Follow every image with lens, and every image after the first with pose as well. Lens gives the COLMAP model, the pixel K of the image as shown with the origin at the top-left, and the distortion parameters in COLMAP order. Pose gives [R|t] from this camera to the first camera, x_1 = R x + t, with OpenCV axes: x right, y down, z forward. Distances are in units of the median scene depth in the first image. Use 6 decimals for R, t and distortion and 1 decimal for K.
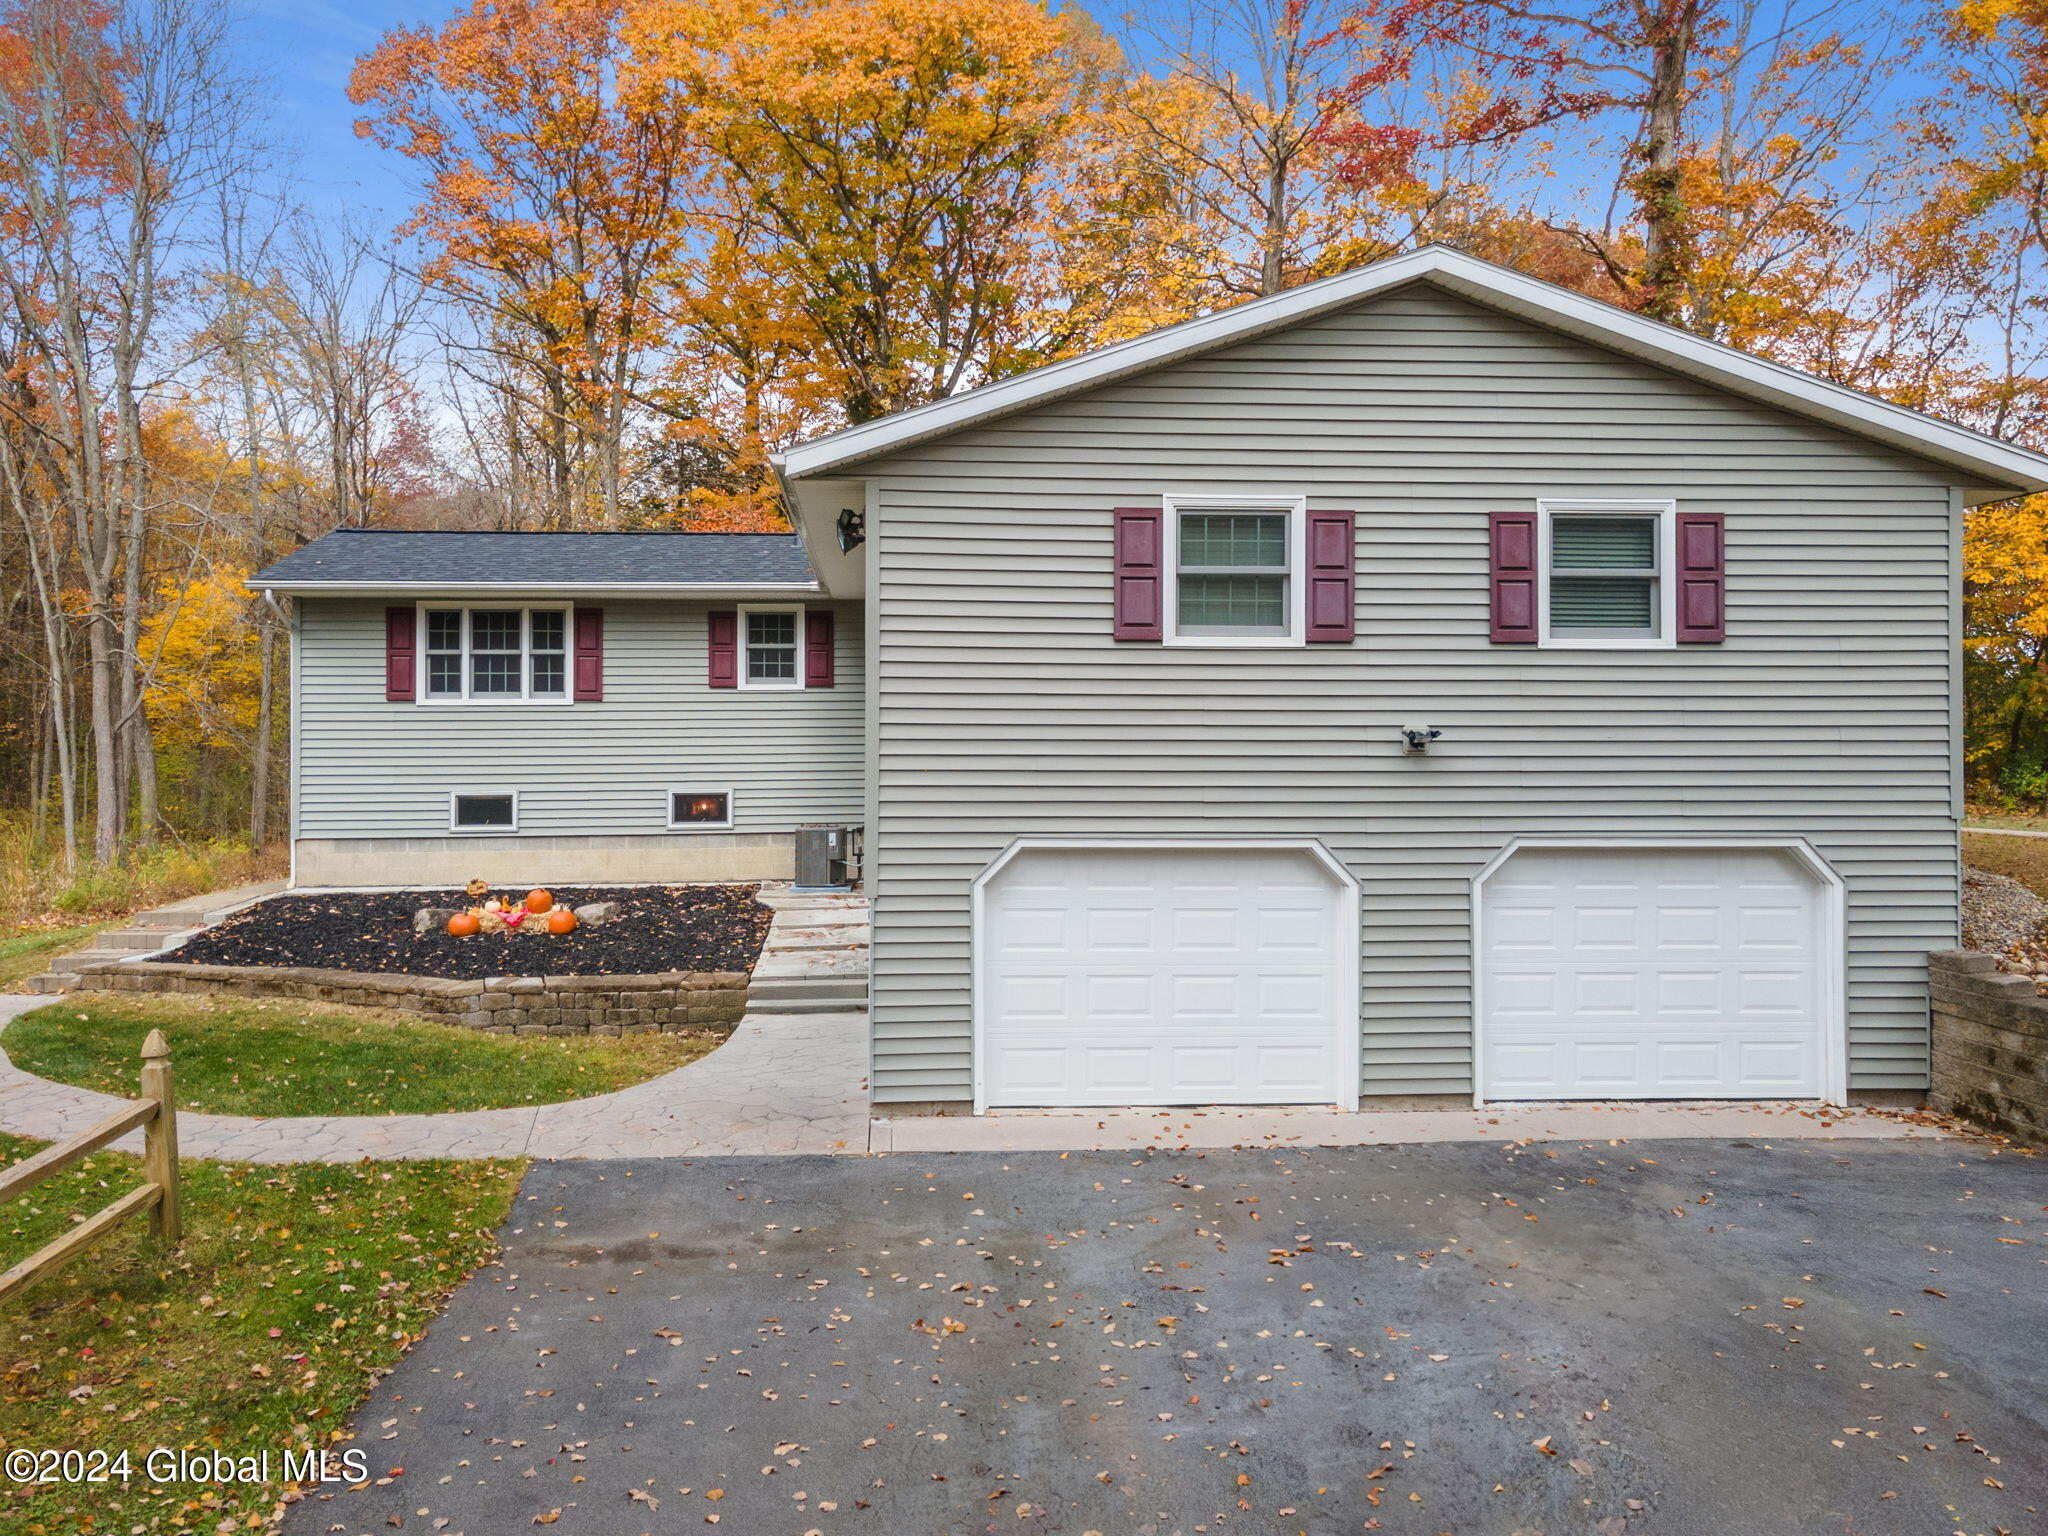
lens RADIAL K [[1578.5, 0, 1021.3], [0, 1578.5, 709.2], [0, 0, 1]] dist [0.067316, -0.000887]
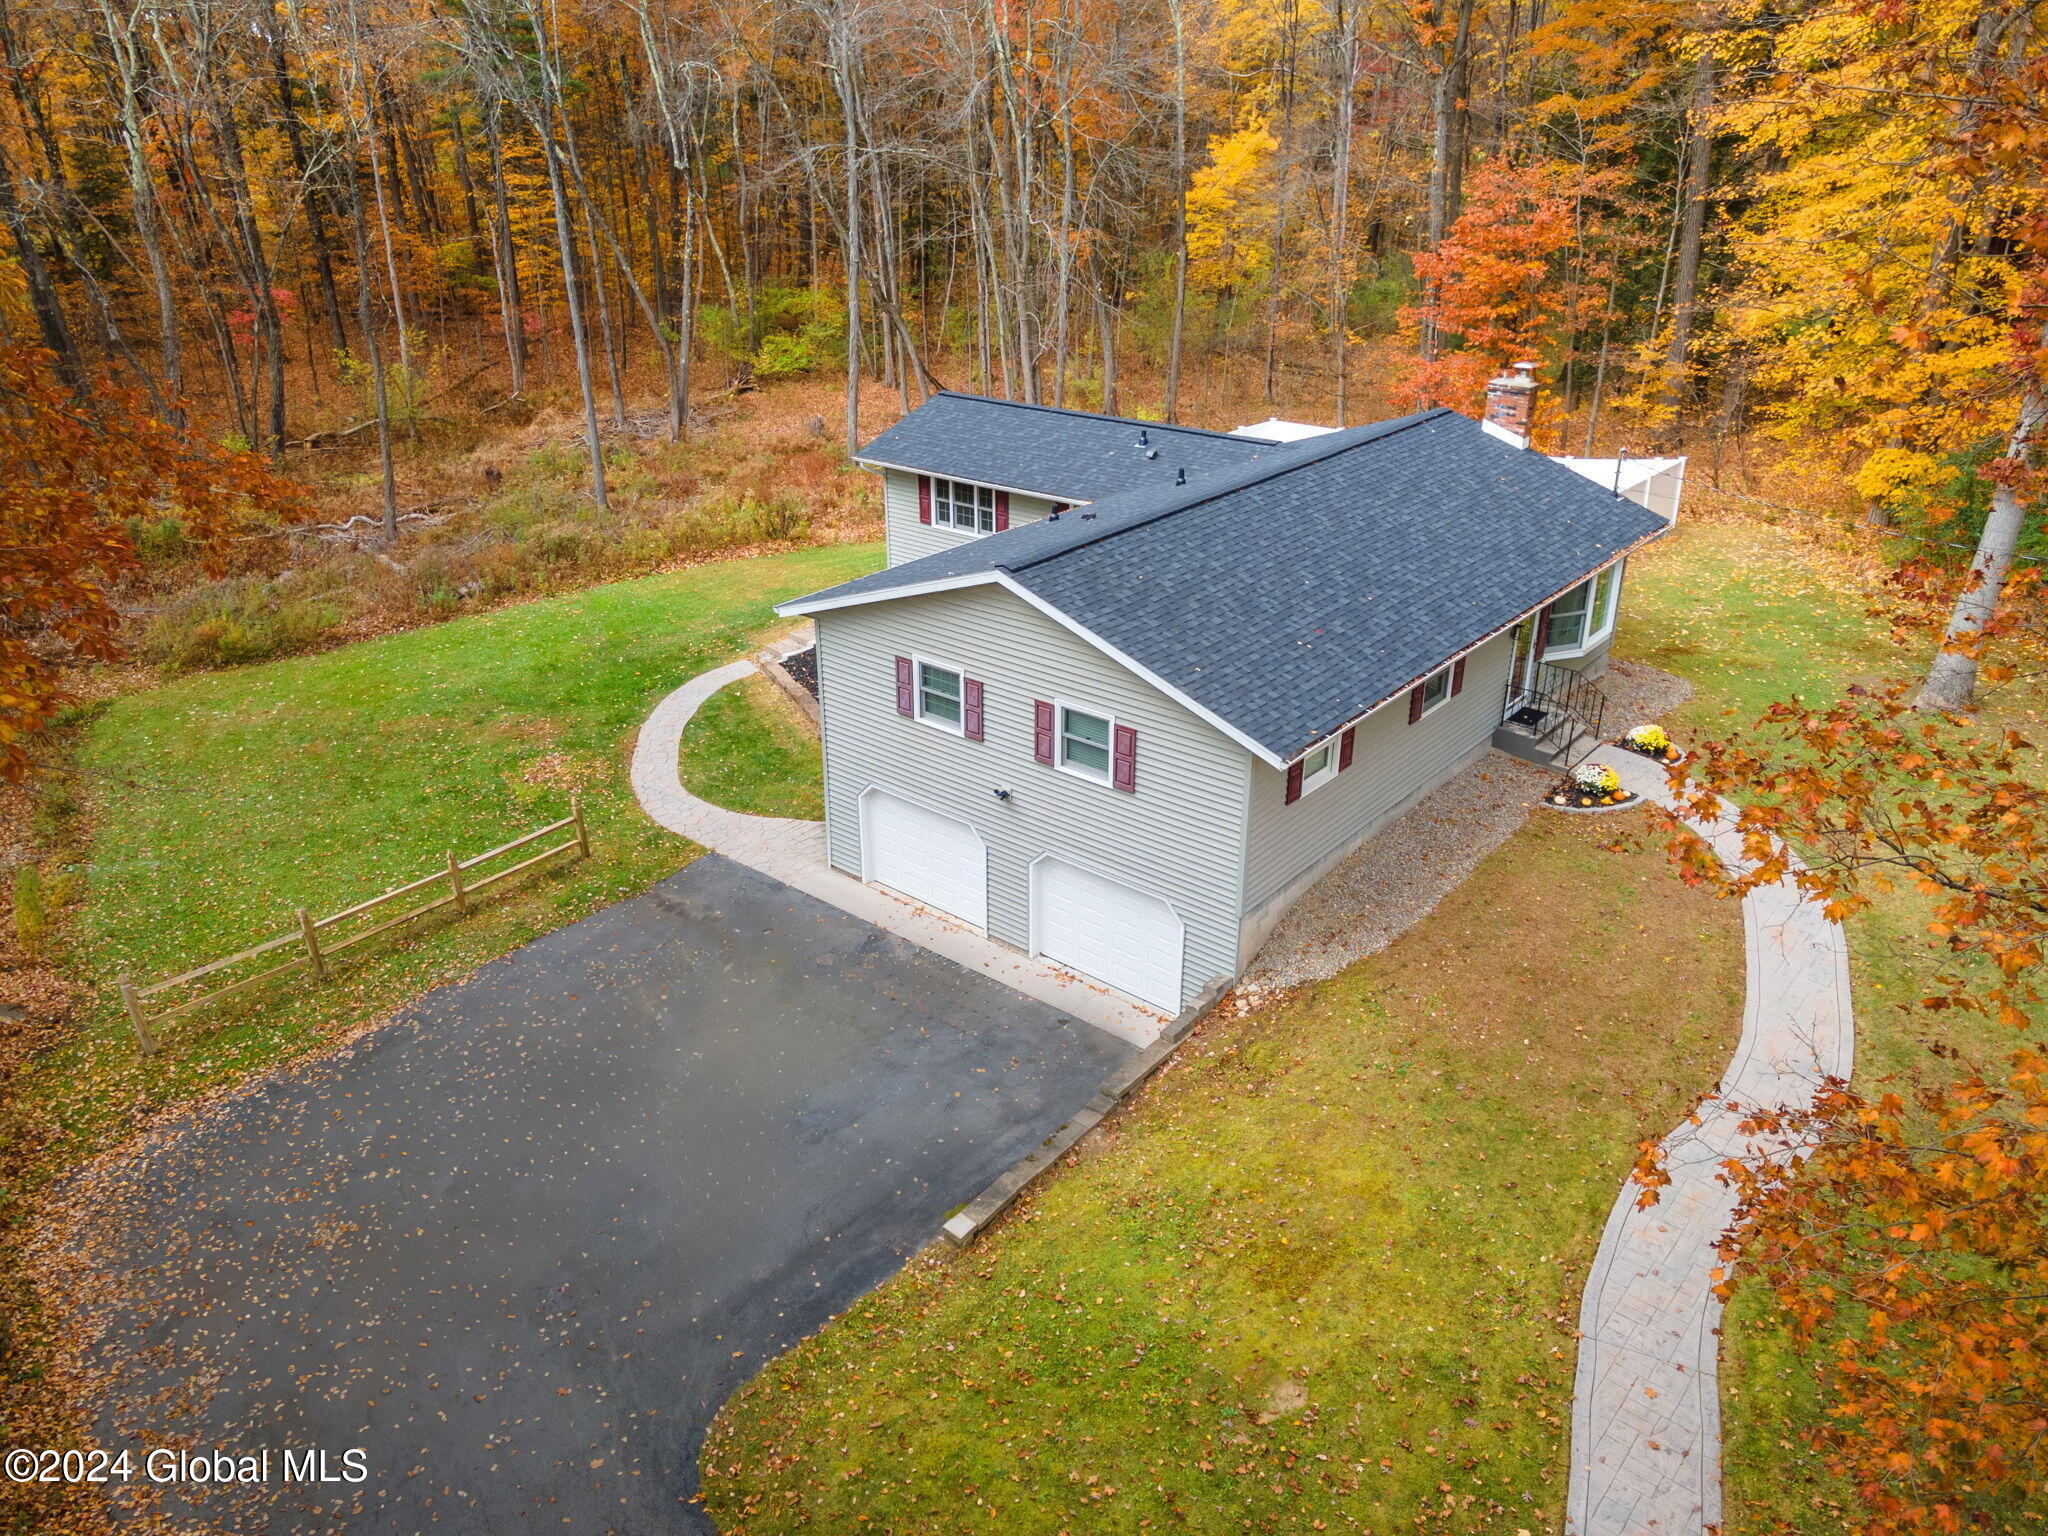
lens RADIAL K [[1578.5, 0, 1021.3], [0, 1578.5, 709.2], [0, 0, 1]] dist [0.067316, -0.000887]
pose [[0.723938, 0.263675, -0.637487, 1.545103], [0.007213, 0.921131, 0.389185, -0.880473], [0.689828, -0.286344, 0.664940, -0.322219]]
